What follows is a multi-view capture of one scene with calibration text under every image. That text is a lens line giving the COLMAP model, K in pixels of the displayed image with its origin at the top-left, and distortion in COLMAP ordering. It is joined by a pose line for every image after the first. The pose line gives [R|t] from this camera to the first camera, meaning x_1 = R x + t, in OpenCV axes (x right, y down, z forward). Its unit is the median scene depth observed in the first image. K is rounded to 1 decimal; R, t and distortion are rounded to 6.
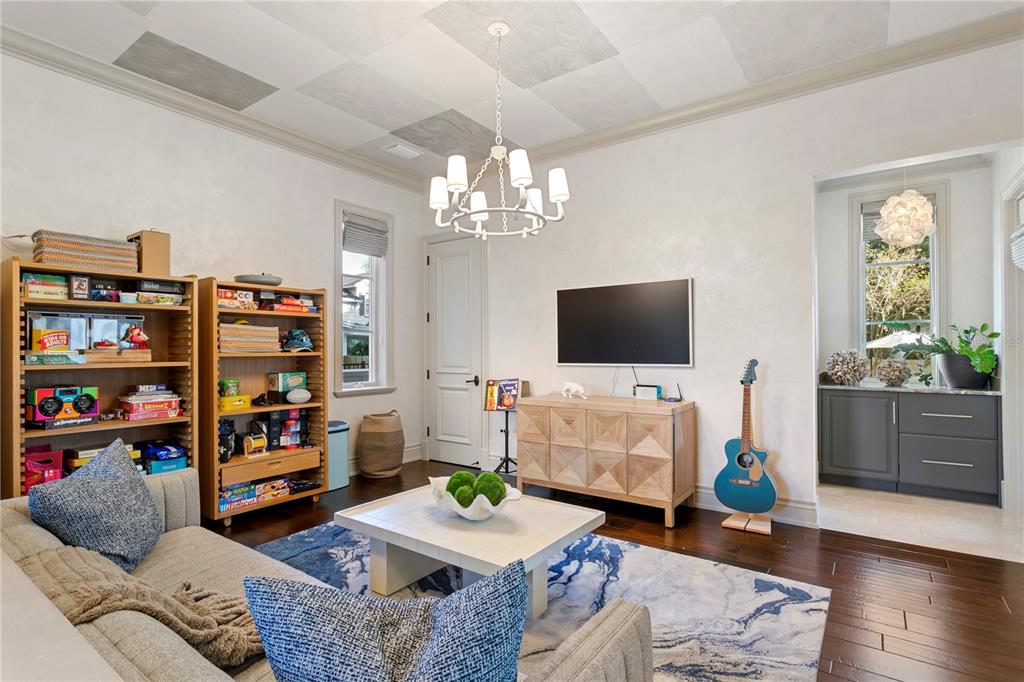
lens RADIAL K [[513.0, 0, 511.5], [0, 513.0, 345.7], [0, 0, 1]] dist [-0.000742, 0.002286]
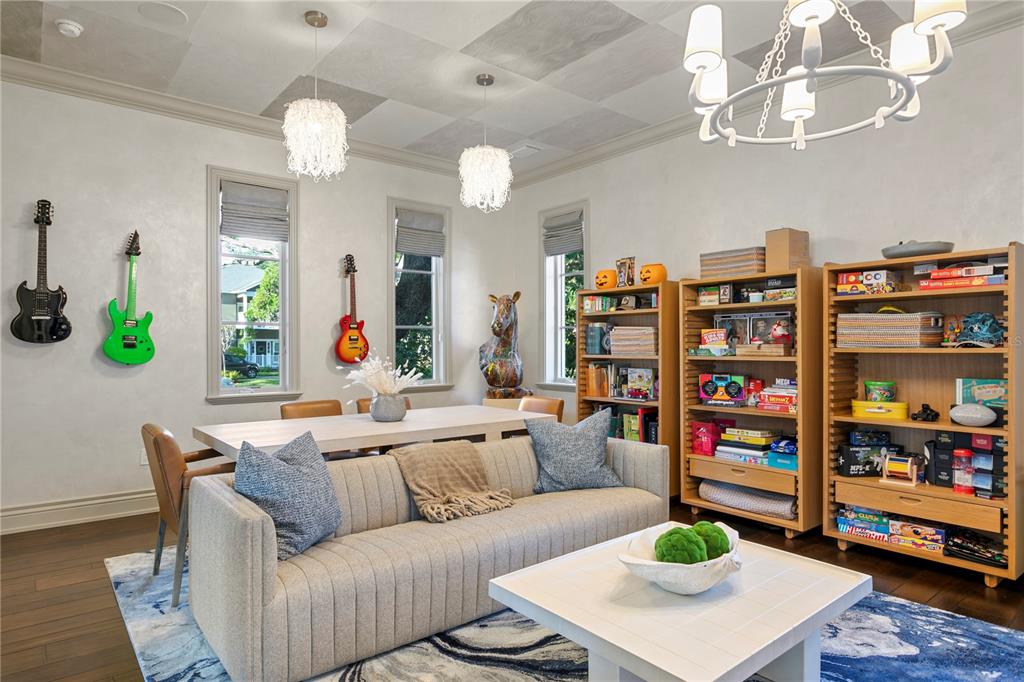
lens RADIAL K [[591.5, 0, 512.9], [0, 591.5, 342.0], [0, 0, 1]] dist [0.001952, 0.000246]
pose [[-0.261536, 0.010521, -0.965136, 0.546194], [0.023349, 0.999717, 0.004571, -0.013839], [0.964911, -0.021339, -0.261707, 0.740699]]
